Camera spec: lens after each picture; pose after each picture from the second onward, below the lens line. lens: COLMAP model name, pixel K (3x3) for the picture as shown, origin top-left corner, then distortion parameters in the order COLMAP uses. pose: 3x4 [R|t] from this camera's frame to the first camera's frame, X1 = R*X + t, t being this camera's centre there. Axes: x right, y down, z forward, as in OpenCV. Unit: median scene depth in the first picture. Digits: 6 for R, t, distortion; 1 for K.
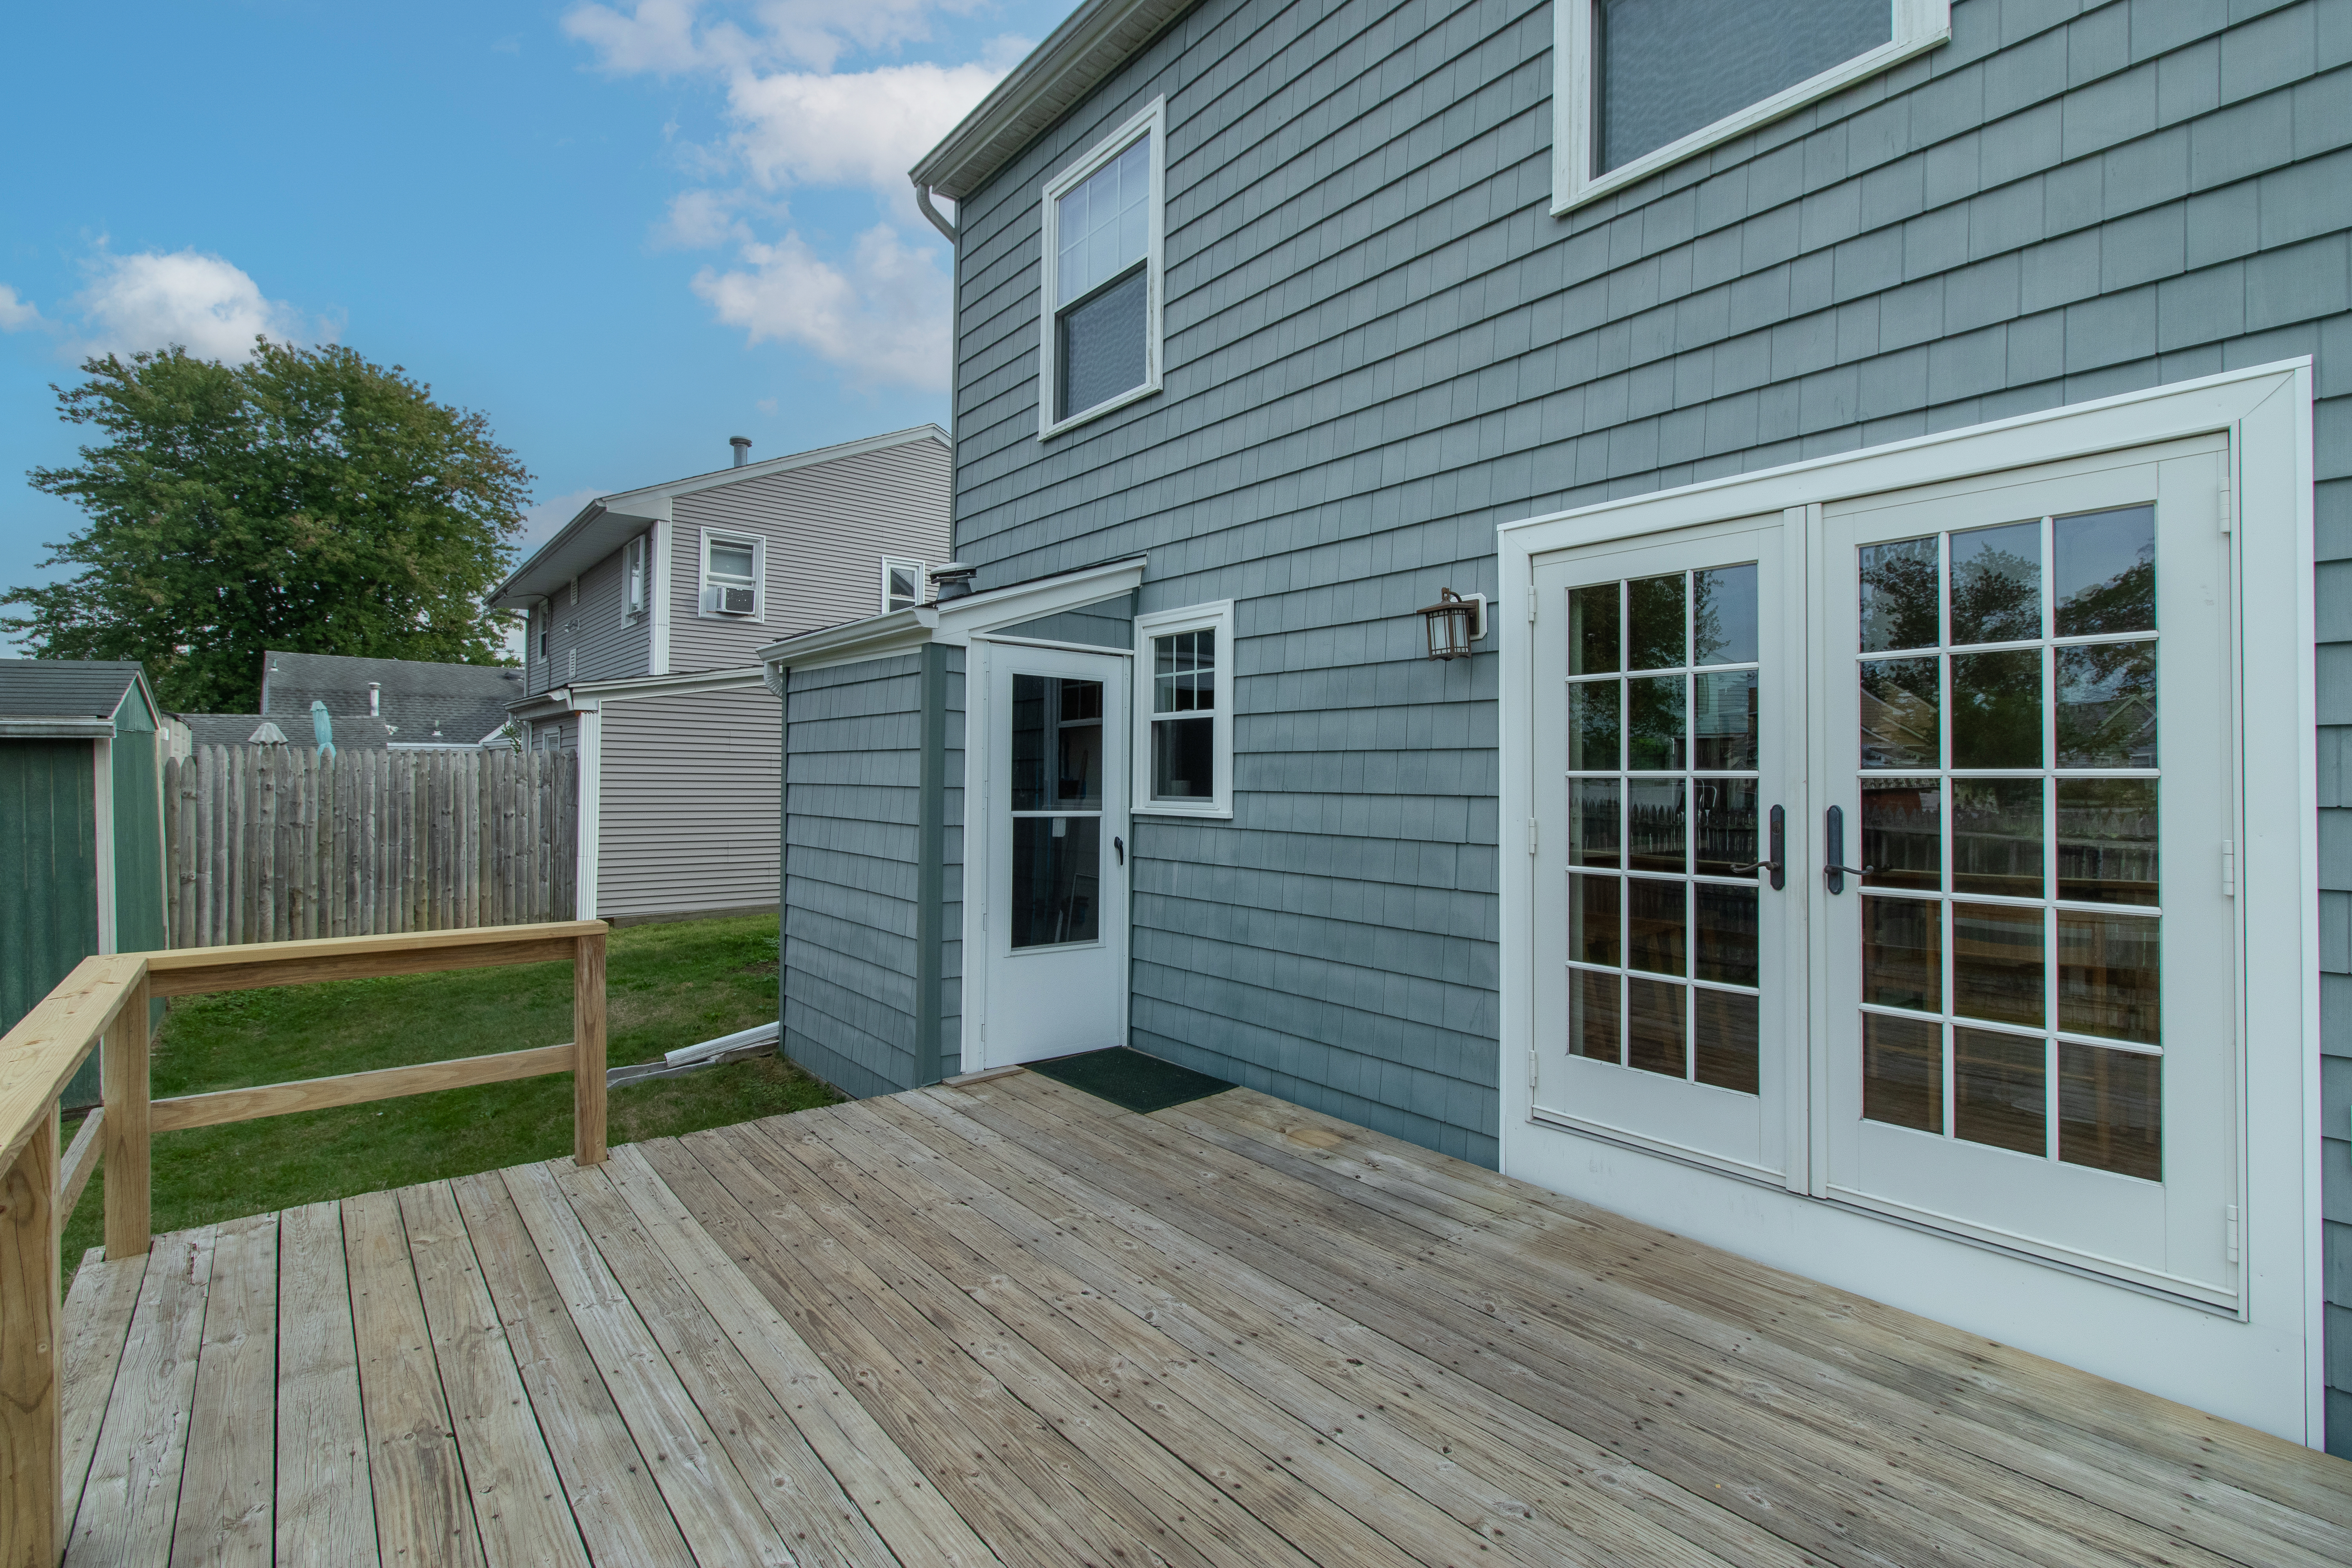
lens RADIAL K [[1066.1, 0, 1179.2], [0, 1066.1, 828.2], [0, 0, 1]] dist [-0.002352, 0.000528]
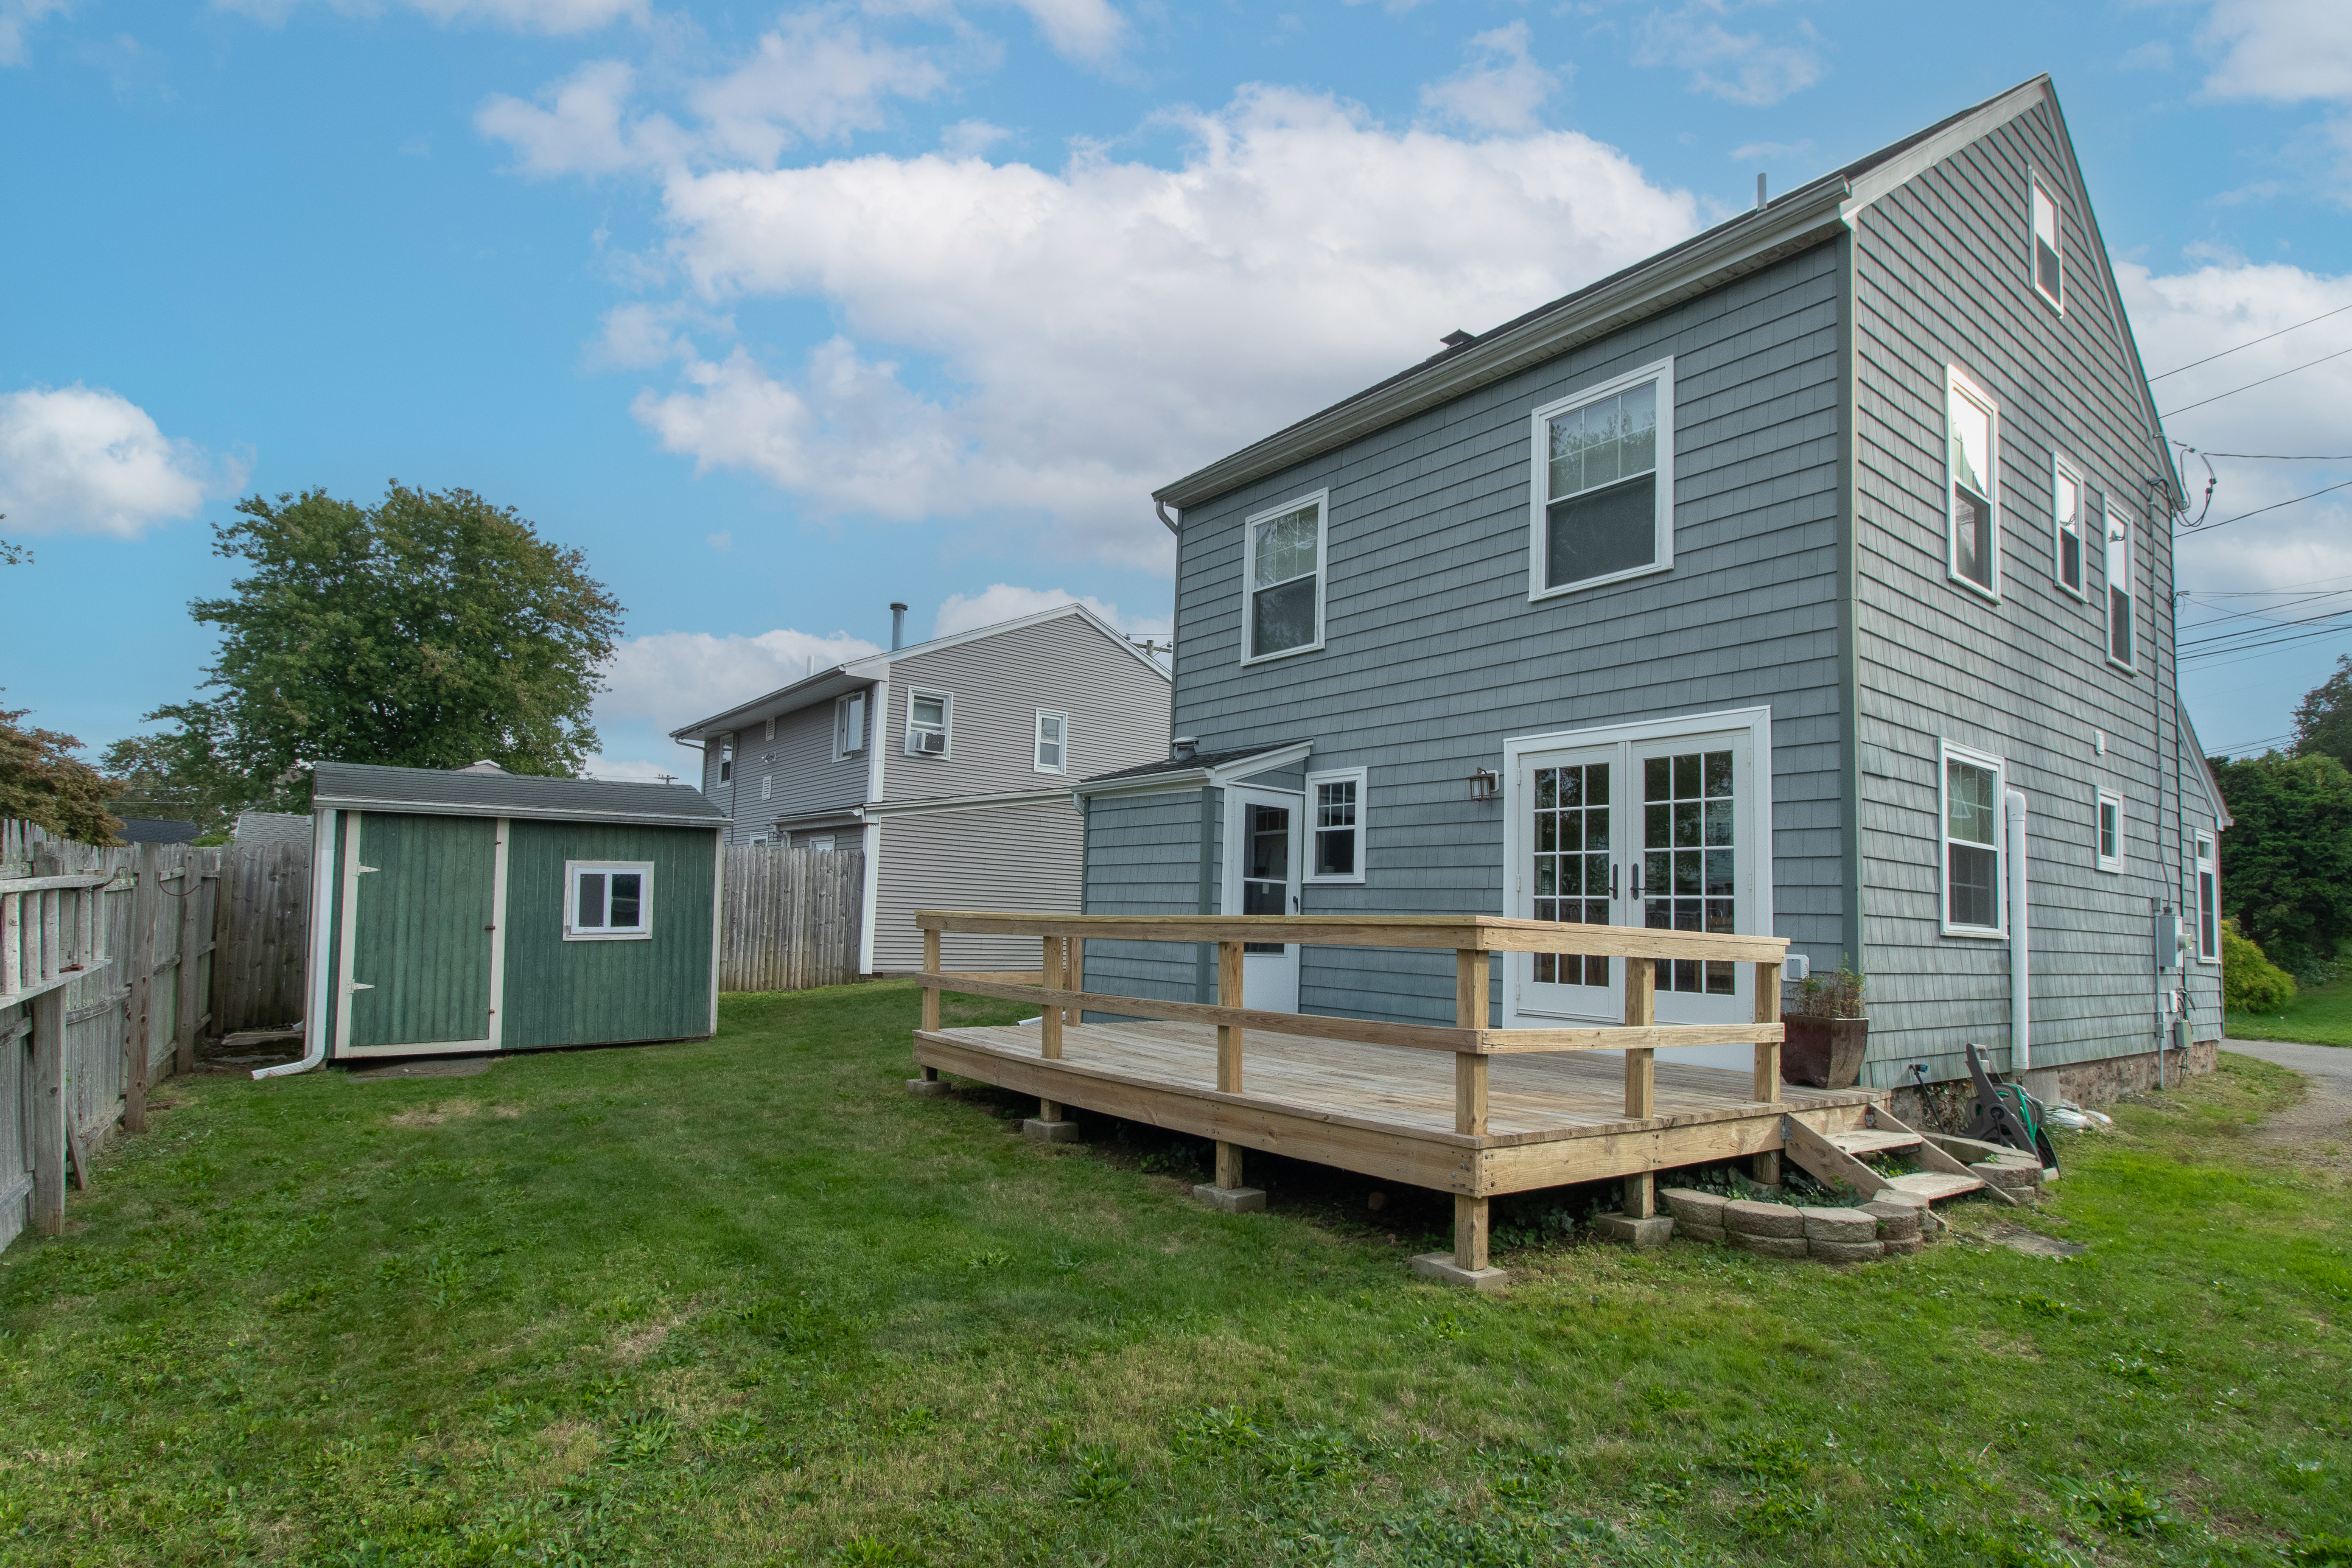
lens RADIAL K [[1147.0, 0, 1173.4], [0, 1147.0, 898.3], [0, 0, 1]] dist [-0.001949, 0.000312]
pose [[0.999186, 0.023964, -0.032444, -0.197459], [-0.026042, 0.997531, -0.065220, 0.141286], [0.030801, 0.066012, 0.997343, -0.907157]]
